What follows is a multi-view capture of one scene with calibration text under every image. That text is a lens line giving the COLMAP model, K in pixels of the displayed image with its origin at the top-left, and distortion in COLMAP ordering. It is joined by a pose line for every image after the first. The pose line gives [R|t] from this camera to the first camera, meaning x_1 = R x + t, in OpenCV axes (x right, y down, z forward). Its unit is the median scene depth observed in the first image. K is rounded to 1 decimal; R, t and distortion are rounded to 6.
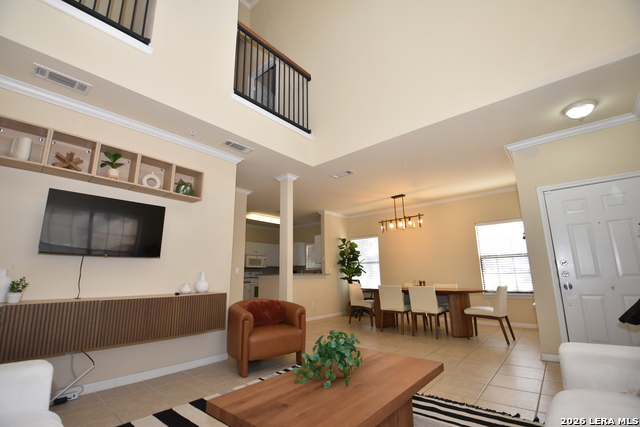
lens RADIAL K [[283.1, 0, 319.0], [0, 283.1, 216.5], [0, 0, 1]] dist [0.014457, -0.022474]
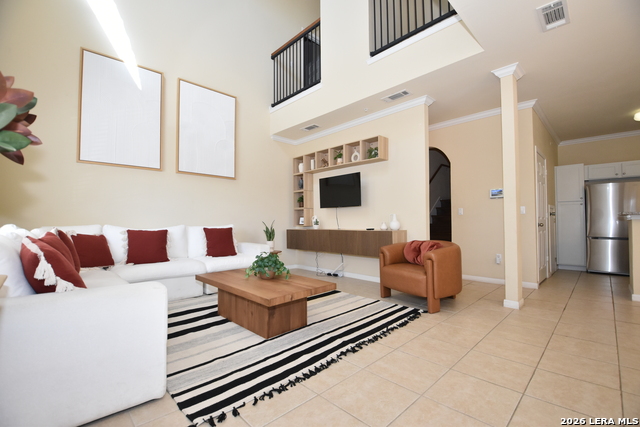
lens RADIAL K [[274.1, 0, 324.9], [0, 274.1, 215.2], [0, 0, 1]] dist [0.012557, -0.020907]
pose [[-0.093488, -0.008565, -0.995584, 0.658457], [0.209394, 0.977428, -0.028072, 0.138547], [0.973352, -0.211093, -0.089584, 0.655095]]
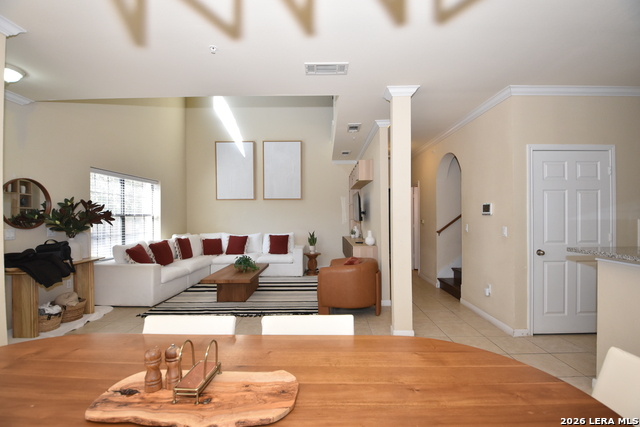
lens RADIAL K [[274.1, 0, 324.9], [0, 274.1, 215.2], [0, 0, 1]] dist [0.012557, -0.020907]
pose [[-0.766916, 0.019723, -0.641444, 0.477110], [0.151574, 0.976815, -0.151188, 0.235285], [0.623591, -0.213175, -0.752125, 1.504330]]
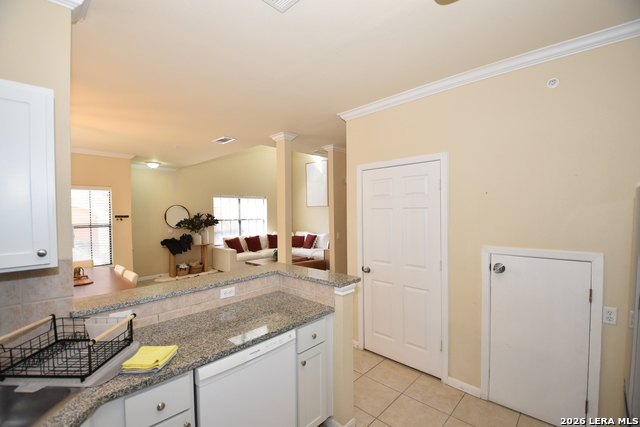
lens RADIAL K [[274.1, 0, 324.9], [0, 274.1, 215.2], [0, 0, 1]] dist [0.012557, -0.020907]
pose [[-0.999281, 0.025253, 0.028268, -0.290485], [0.019217, 0.980326, -0.196450, 0.299388], [-0.032672, -0.195765, -0.980106, 2.027594]]
